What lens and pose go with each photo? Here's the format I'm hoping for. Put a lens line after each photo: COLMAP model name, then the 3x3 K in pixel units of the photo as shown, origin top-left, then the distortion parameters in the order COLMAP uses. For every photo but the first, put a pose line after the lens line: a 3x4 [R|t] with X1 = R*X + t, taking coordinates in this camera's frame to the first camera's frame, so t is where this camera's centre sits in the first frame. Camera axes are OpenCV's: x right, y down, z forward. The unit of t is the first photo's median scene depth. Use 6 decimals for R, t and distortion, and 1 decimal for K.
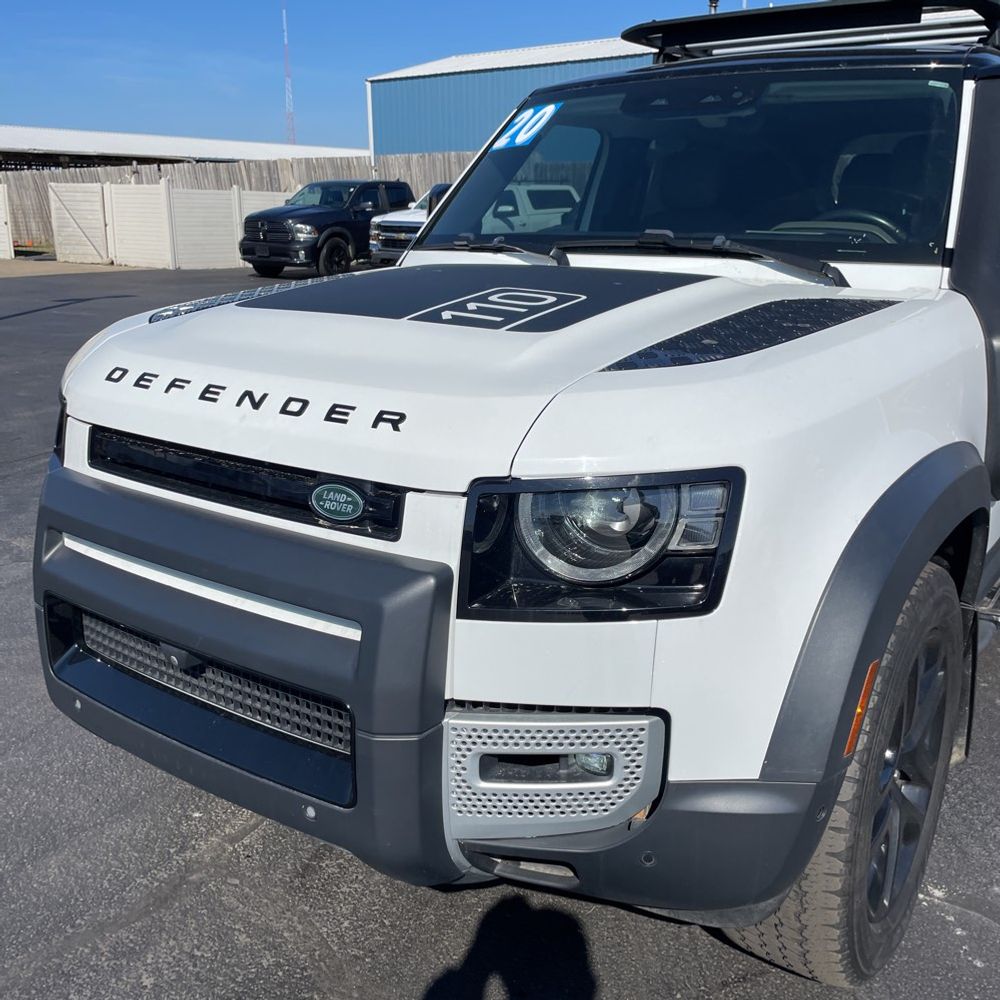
lens RADIAL K [[1018.5, 0, 500.0], [0, 1018.5, 500.0], [0, 0, 1]] dist [0.122219, -0.194104]
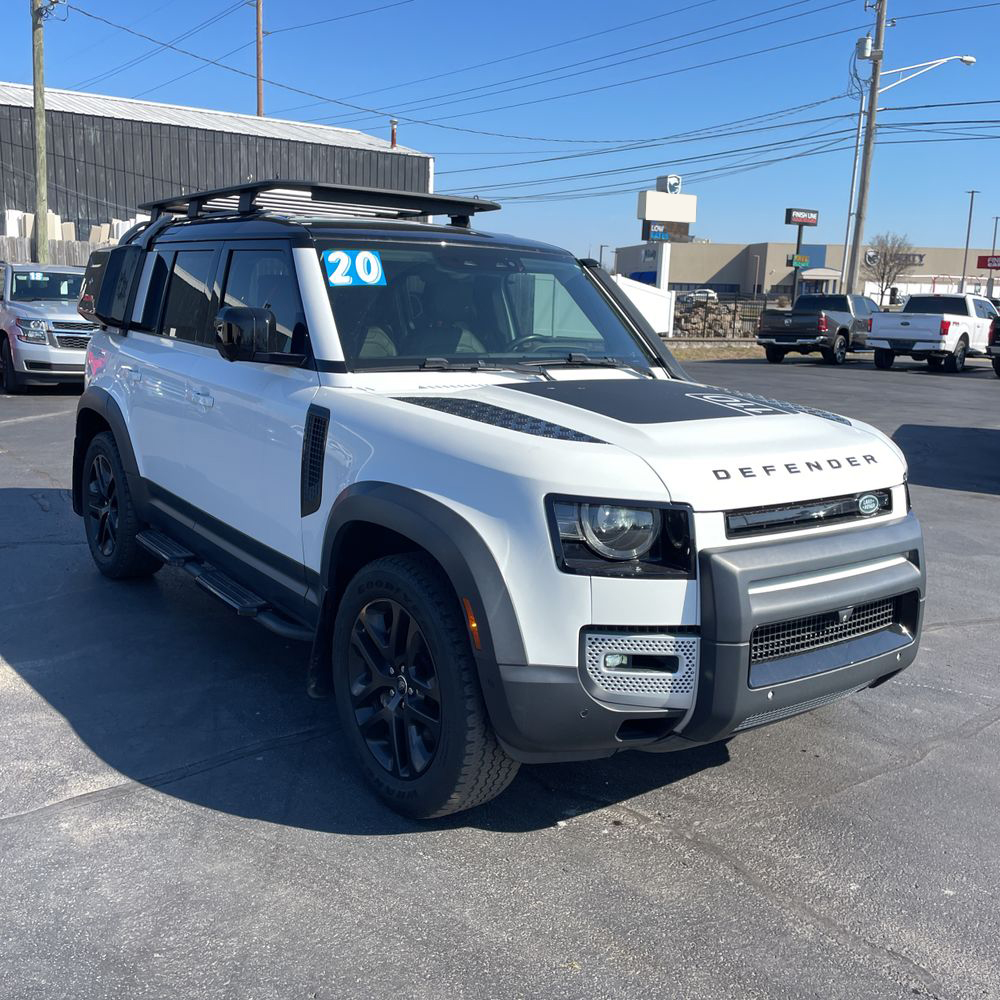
lens RADIAL K [[1018.5, 0, 500.0], [0, 1018.5, 500.0], [0, 0, 1]] dist [0.122219, -0.194104]
pose [[0.308610, -0.179021, 0.934190, -2.047387], [0.230006, 0.967028, 0.109331, -0.354610], [-0.922961, 0.181129, 0.339610, 0.891816]]
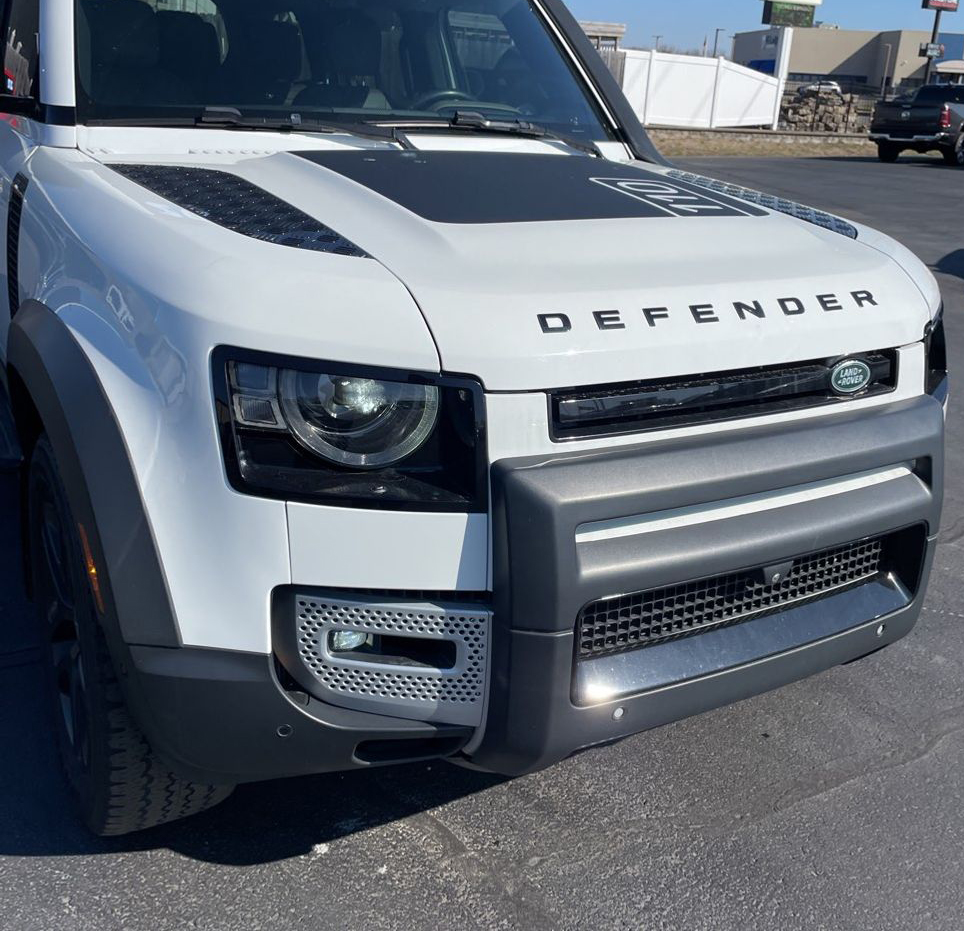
lens RADIAL K [[1003.9, 0, 510.1], [0, 1003.9, 429.5], [0, 0, 1]] dist [0.125550, -0.193444]
pose [[0.400866, -0.279674, 0.872404, -1.218218], [0.199030, 0.956106, 0.215054, -0.241965], [-0.894256, 0.087427, 0.438934, 0.769570]]
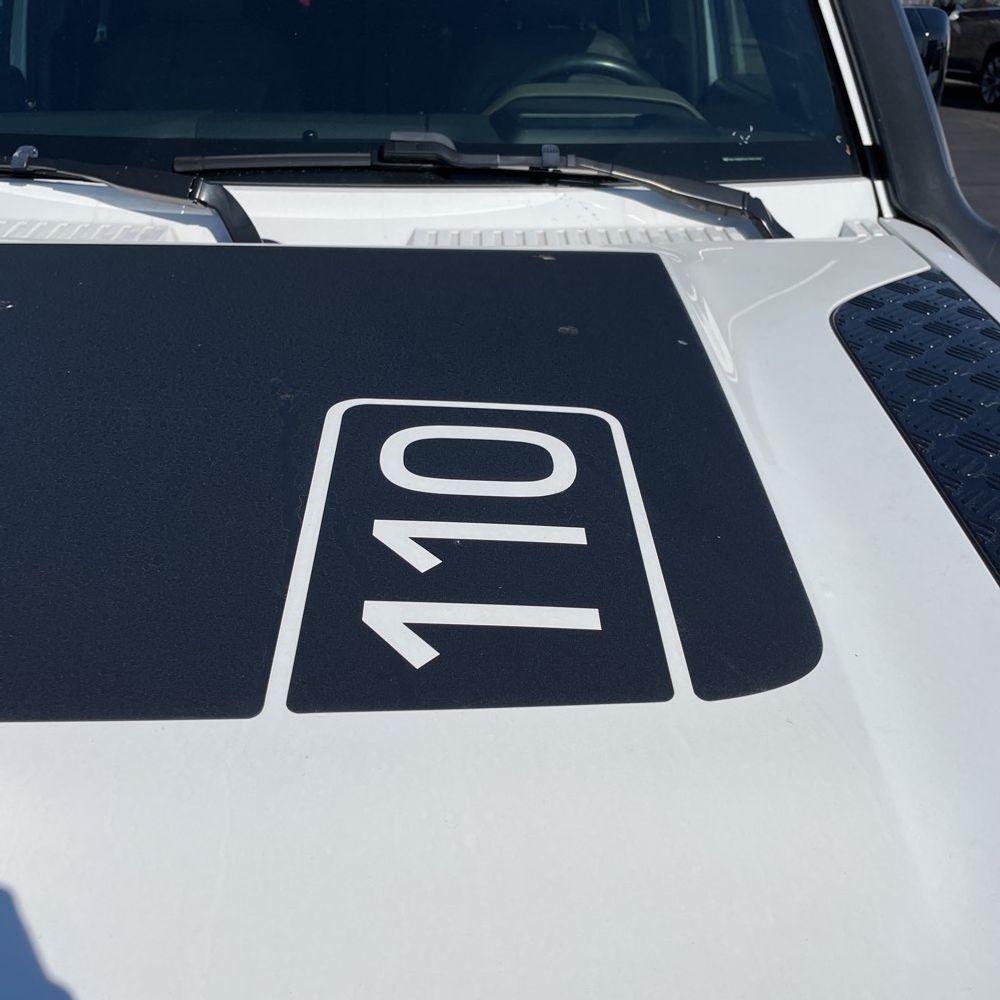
lens RADIAL K [[1018.5, 0, 500.0], [0, 1018.5, 500.0], [0, 0, 1]] dist [0.122219, -0.194104]
pose [[0.796904, -0.269826, 0.540497, -0.192640], [0.152837, 0.955651, 0.251737, -0.309995], [-0.584452, -0.118002, 0.802802, 0.809271]]
